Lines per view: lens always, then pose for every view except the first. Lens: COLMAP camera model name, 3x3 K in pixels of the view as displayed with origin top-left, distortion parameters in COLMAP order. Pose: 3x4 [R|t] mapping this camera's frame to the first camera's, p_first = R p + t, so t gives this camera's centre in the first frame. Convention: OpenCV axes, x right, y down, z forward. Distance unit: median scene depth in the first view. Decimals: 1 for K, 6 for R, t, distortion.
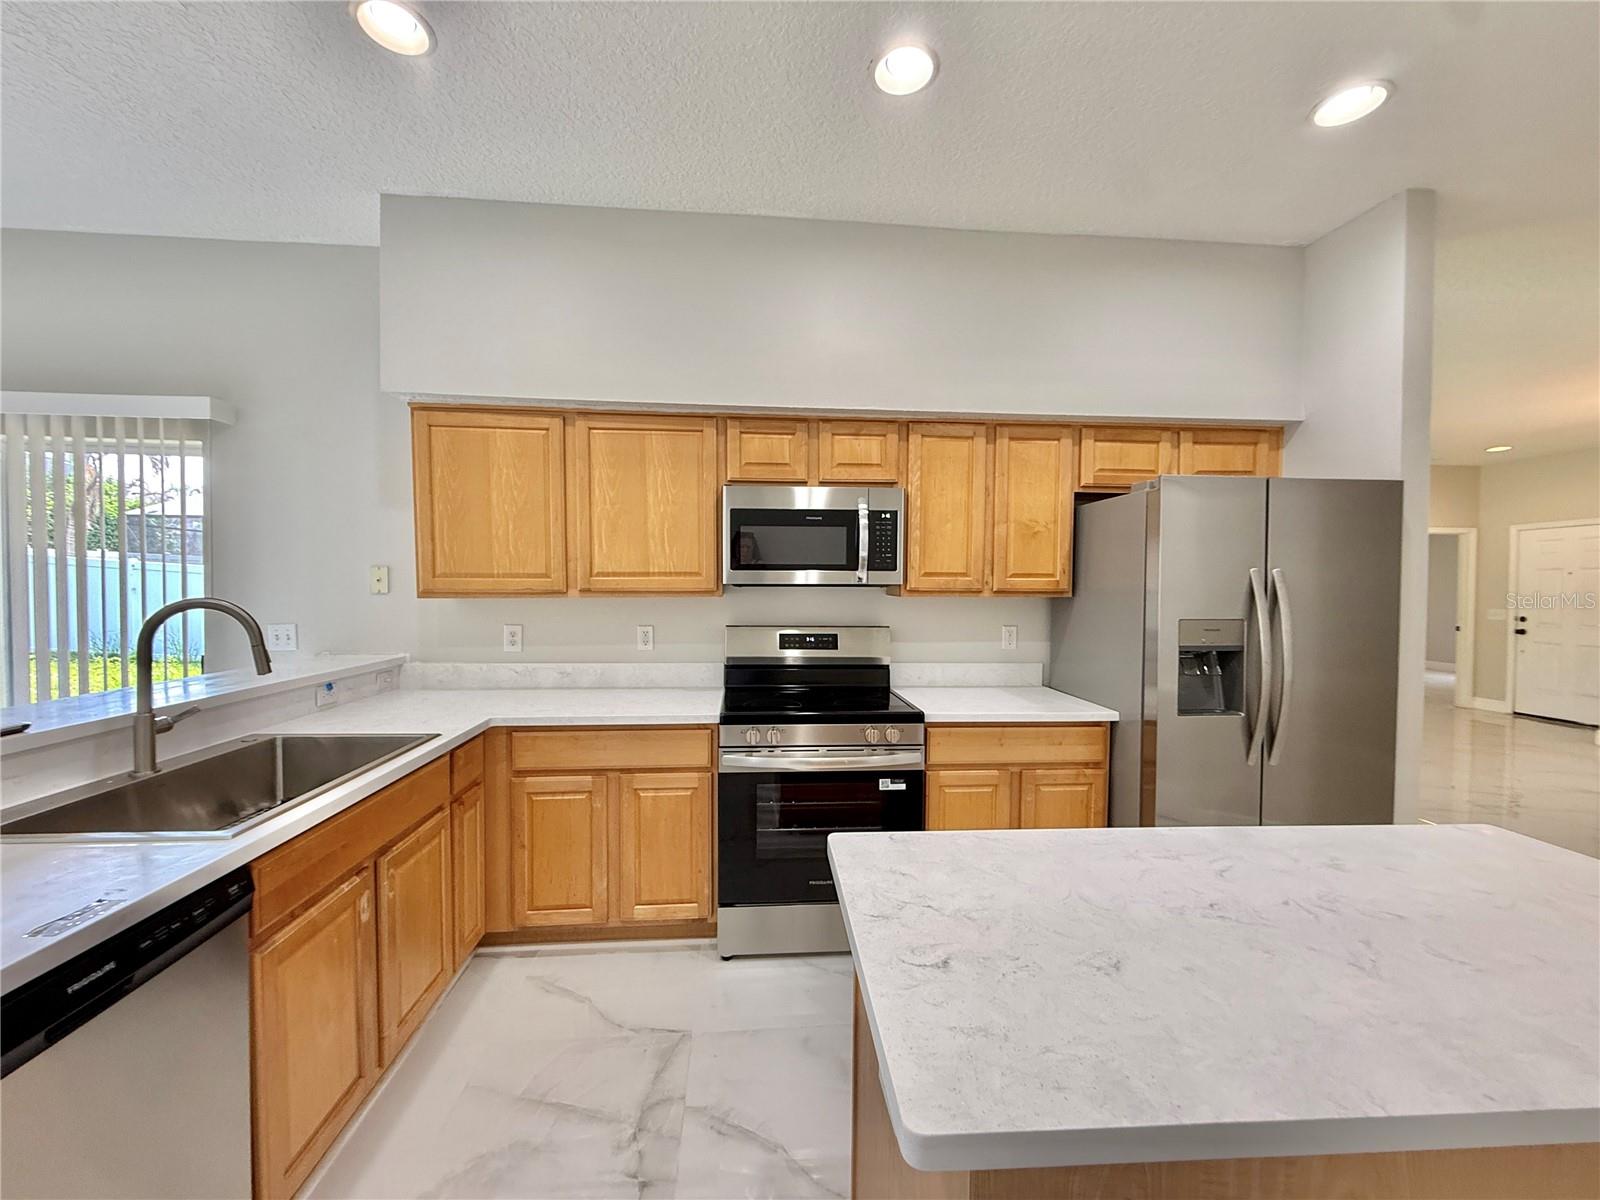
lens RADIAL K [[638.7, 0, 797.6], [0, 638.7, 599.1], [0, 0, 1]] dist [-0.000769, -0.000427]
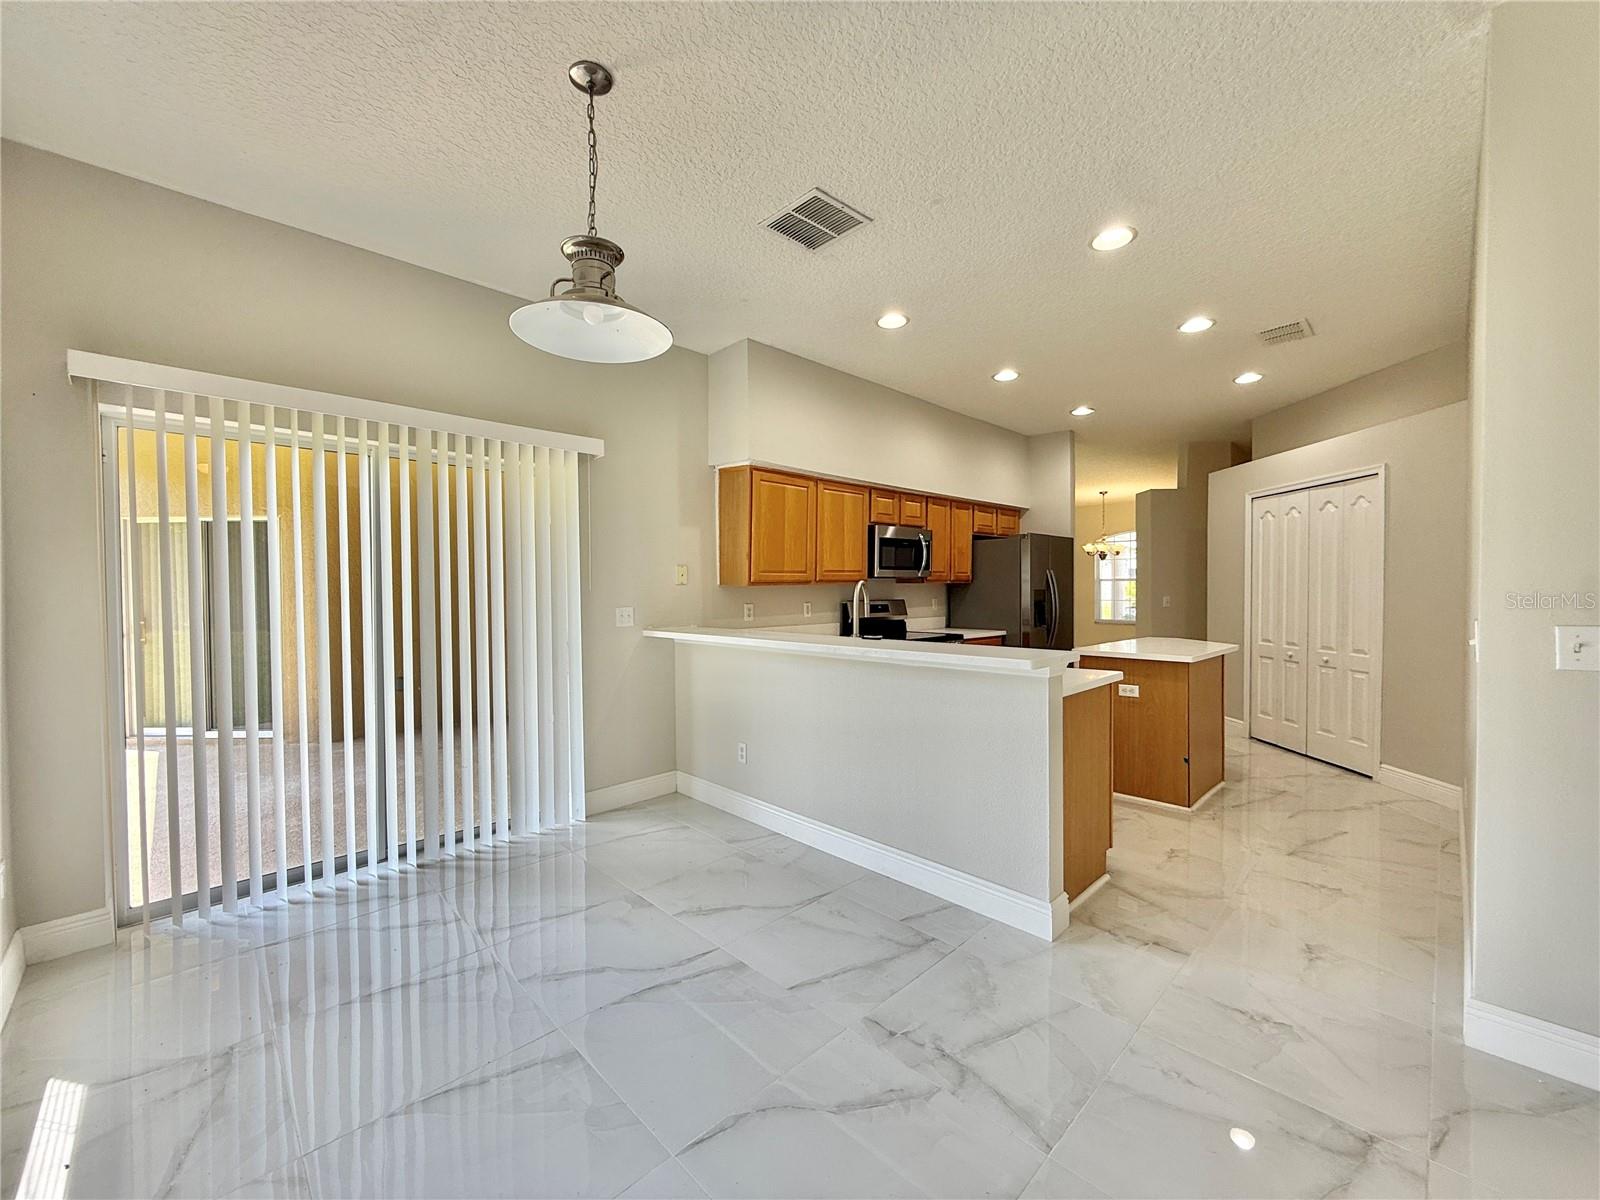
lens RADIAL K [[638.7, 0, 797.6], [0, 638.7, 599.1], [0, 0, 1]] dist [-0.000769, -0.000427]
pose [[0.771504, -0.023139, 0.635804, -1.459204], [0.024066, 0.999685, 0.007180, 0.022427], [-0.635769, 0.009762, 0.771817, -0.302383]]
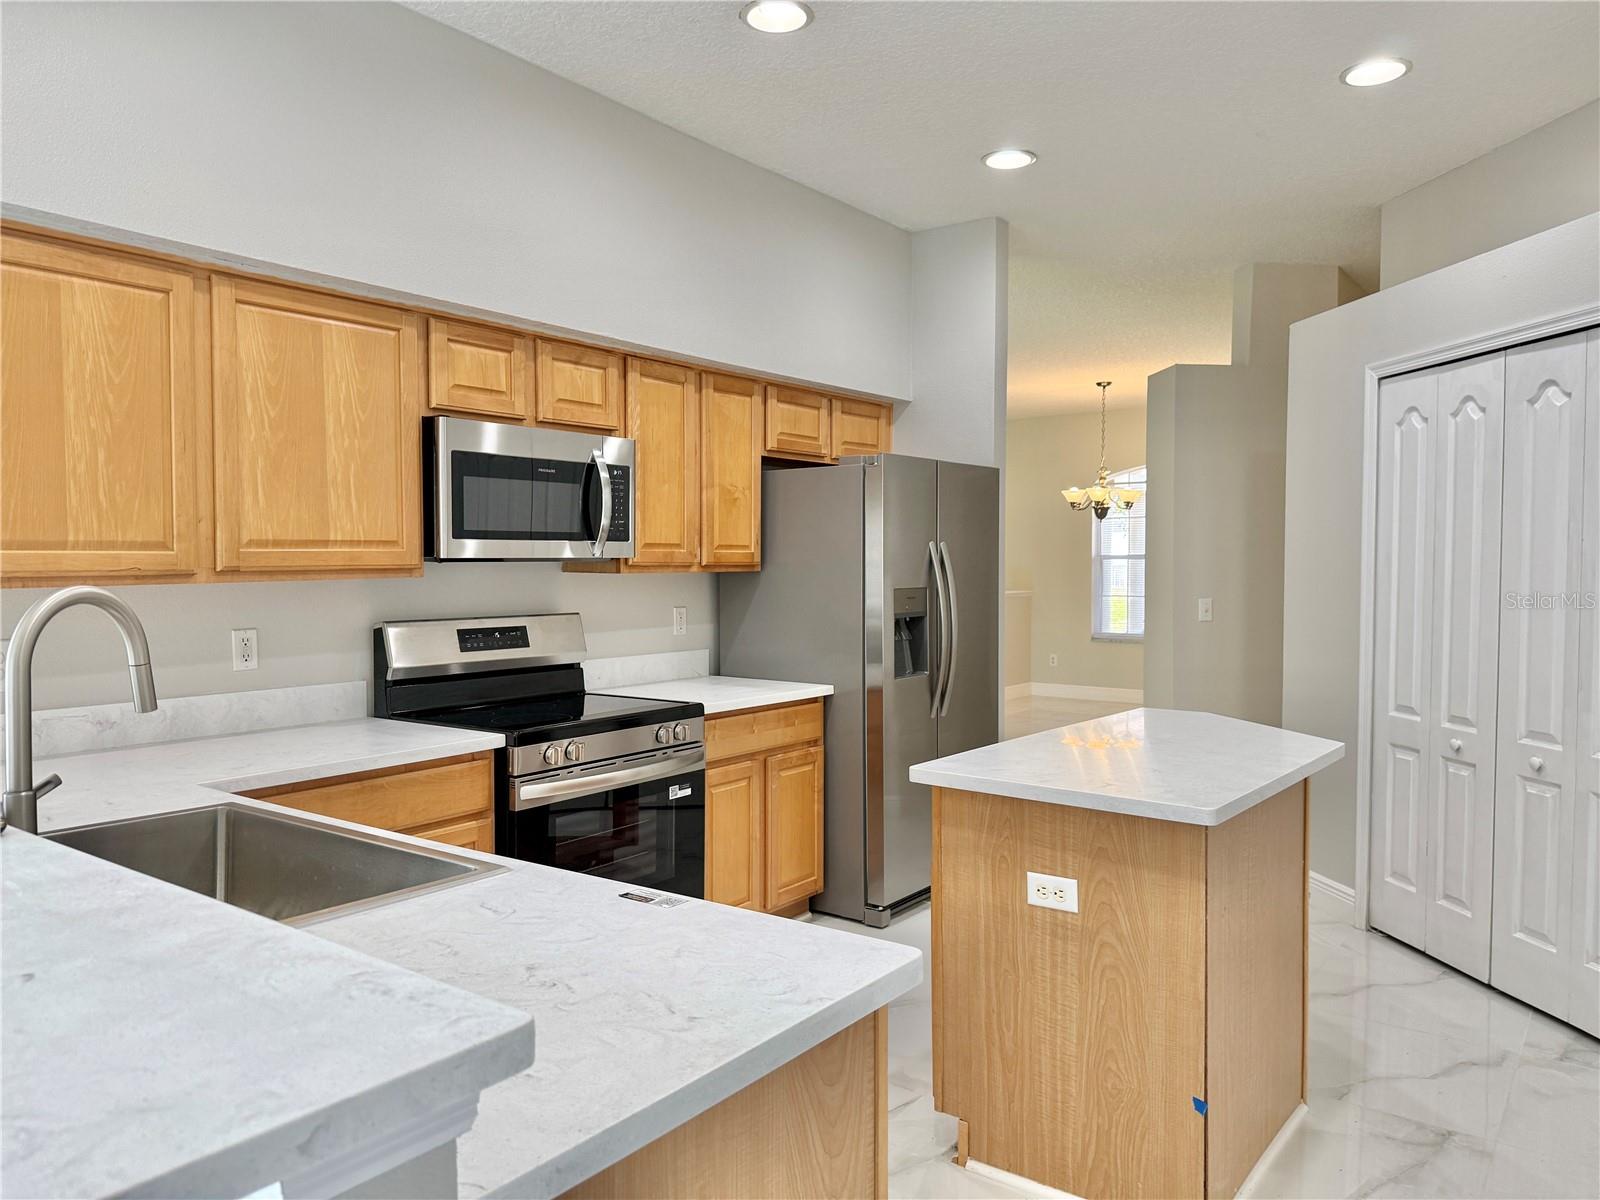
lens RADIAL K [[1112.9, 0, 802.7], [0, 1112.9, 607.0], [0, 0, 1]] dist [0.116329, -0.161140]
pose [[0.664580, -0.038200, 0.746240, -0.753806], [0.021177, 0.999254, 0.032293, -0.001896], [-0.746917, -0.005658, 0.664893, -0.106543]]
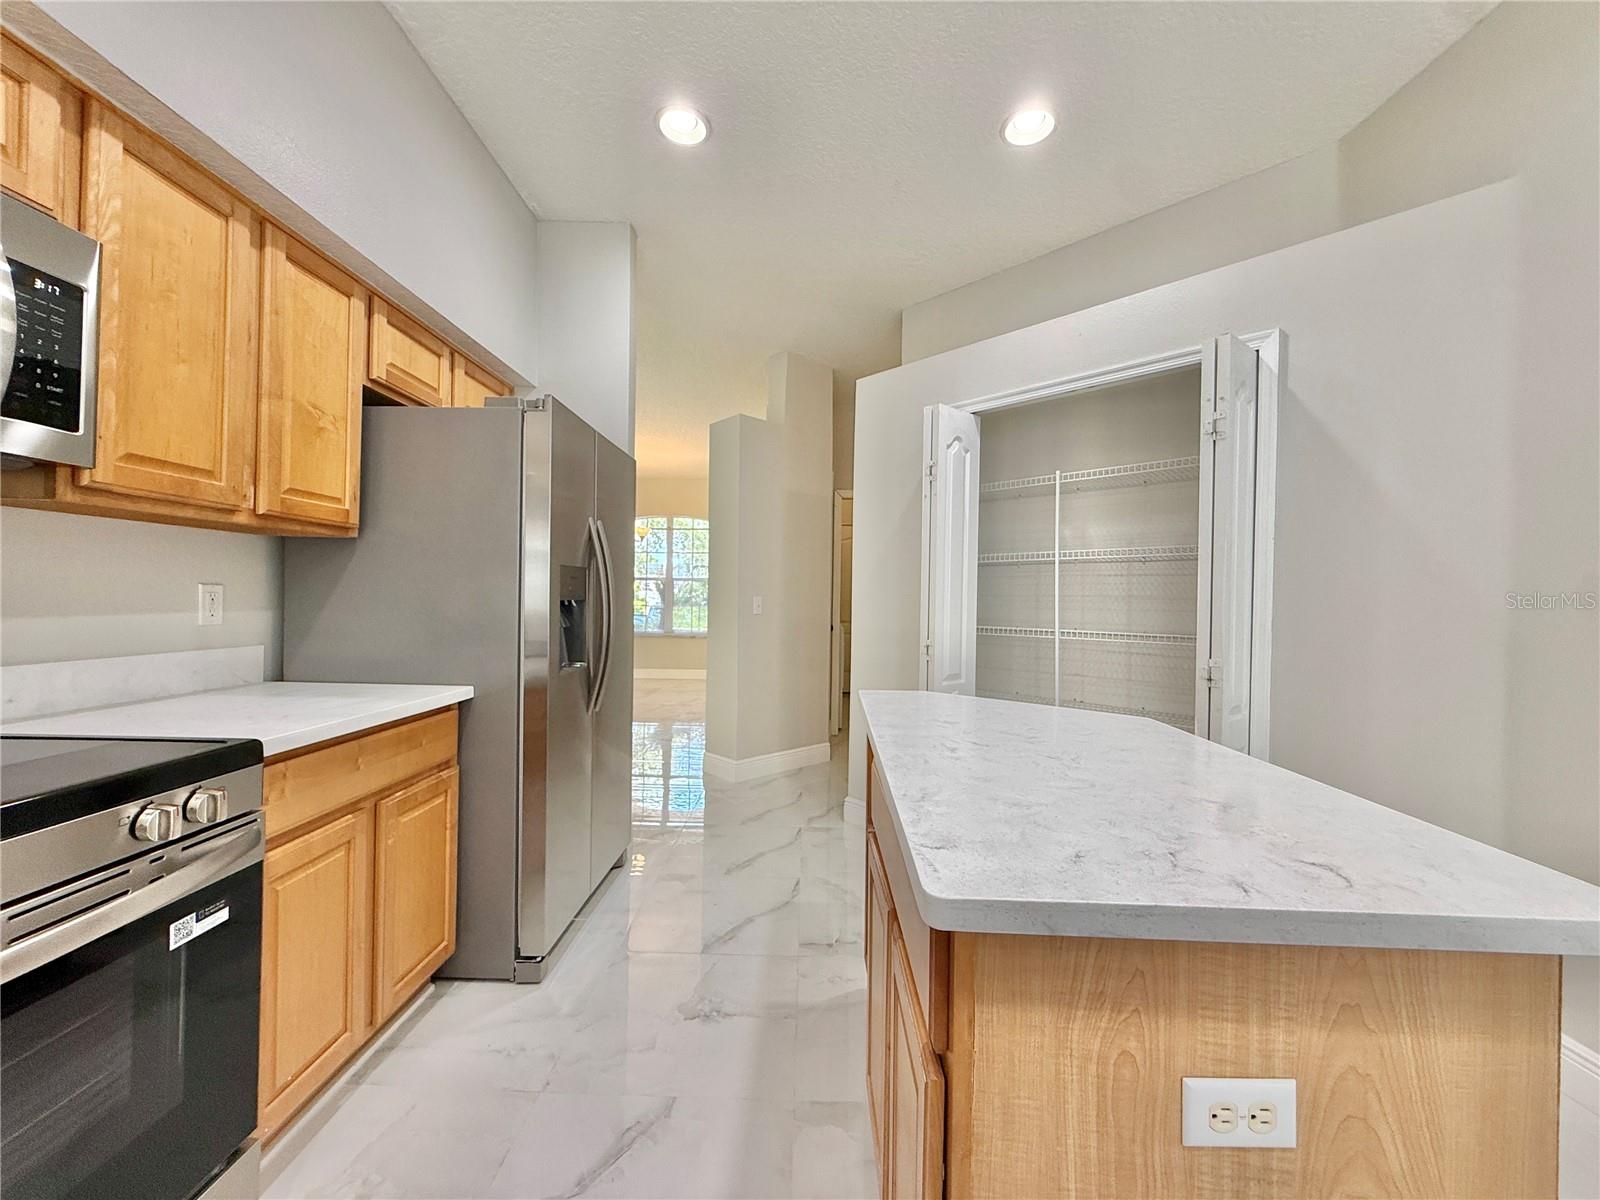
lens RADIAL K [[638.7, 0, 797.6], [0, 638.7, 599.1], [0, 0, 1]] dist [-0.000769, -0.000427]
pose [[0.100552, -0.007227, 0.994906, -0.209888], [0.004182, 0.999968, 0.006841, 0.062194], [-0.994923, 0.003473, 0.100579, 0.489205]]
